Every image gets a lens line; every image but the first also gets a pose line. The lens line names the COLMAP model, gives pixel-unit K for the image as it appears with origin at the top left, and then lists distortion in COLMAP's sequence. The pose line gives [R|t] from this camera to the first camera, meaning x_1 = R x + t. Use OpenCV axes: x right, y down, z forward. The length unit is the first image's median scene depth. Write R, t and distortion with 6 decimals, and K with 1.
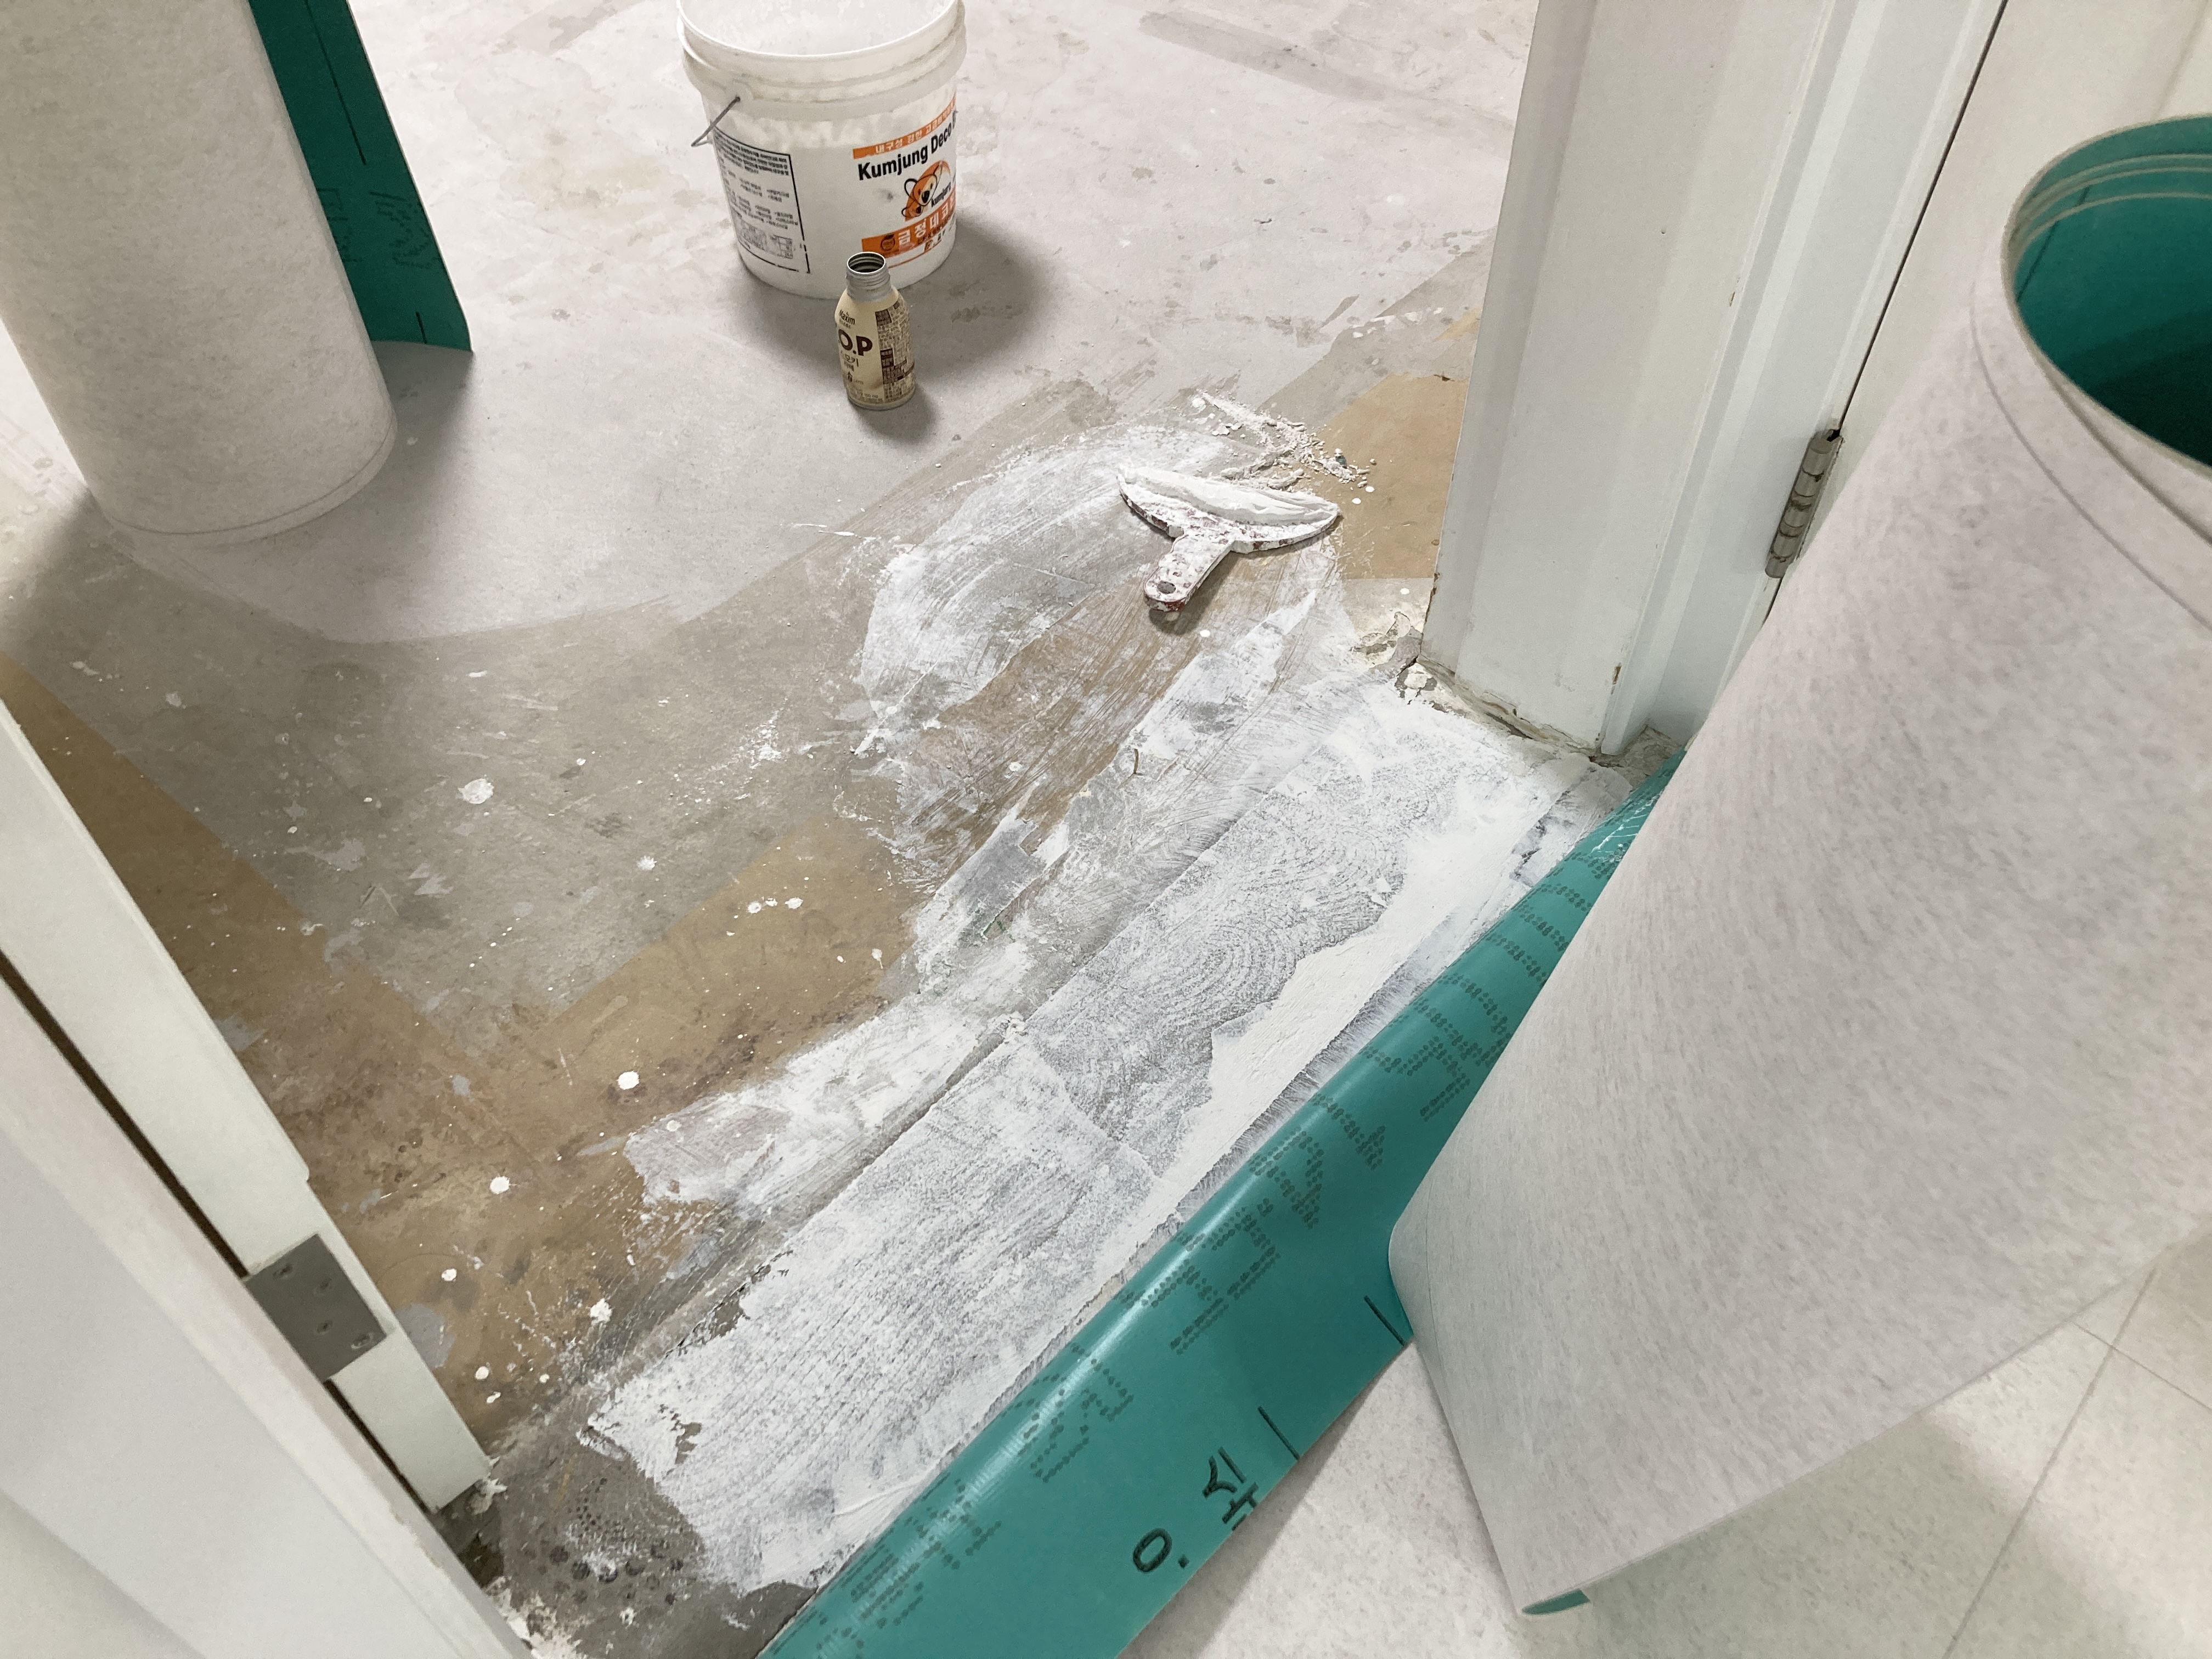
lens RADIAL K [[1840.6, 0, 1108.2], [0, 1840.6, 823.4], [0, 0, 1]] dist [0.042778, 0.012014]
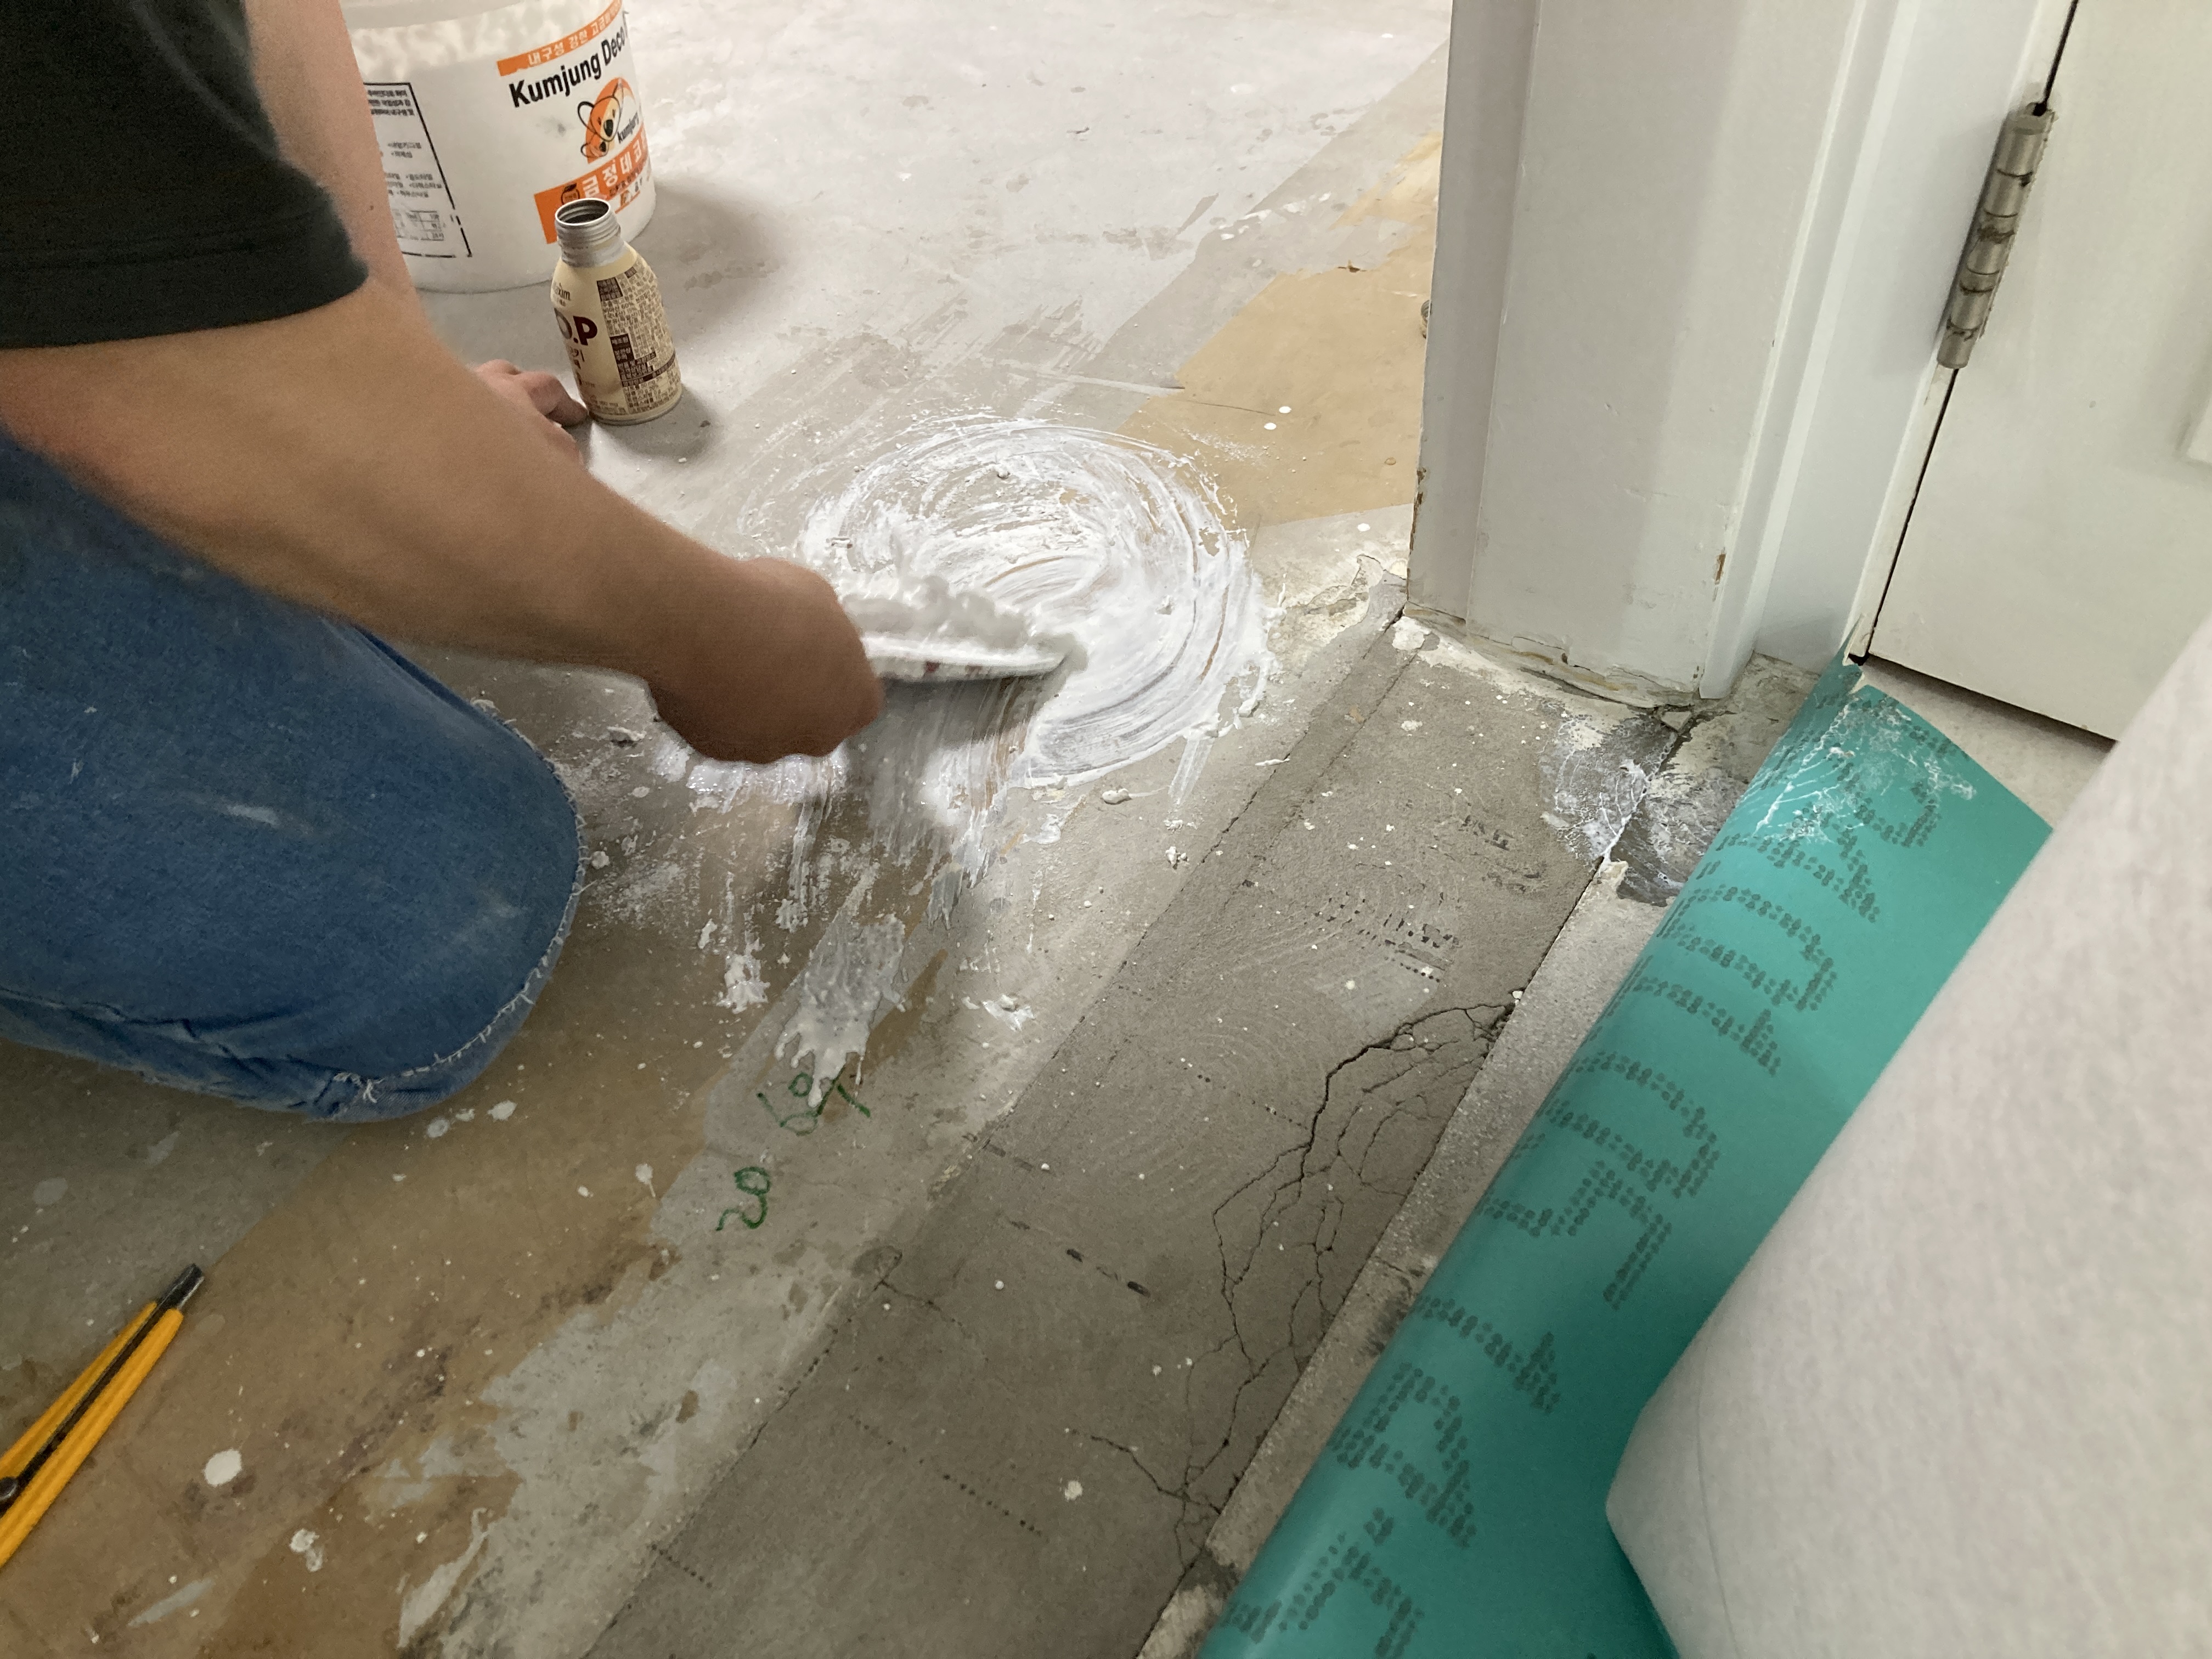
lens RADIAL K [[1840.6, 0, 1105.6], [0, 1840.6, 831.9], [0, 0, 1]] dist [0.042778, 0.012014]
pose [[0.986531, -0.149294, 0.066843, -0.000635], [0.153803, 0.985737, -0.068312, 0.019348], [-0.055691, 0.077673, 0.995422, 0.281089]]
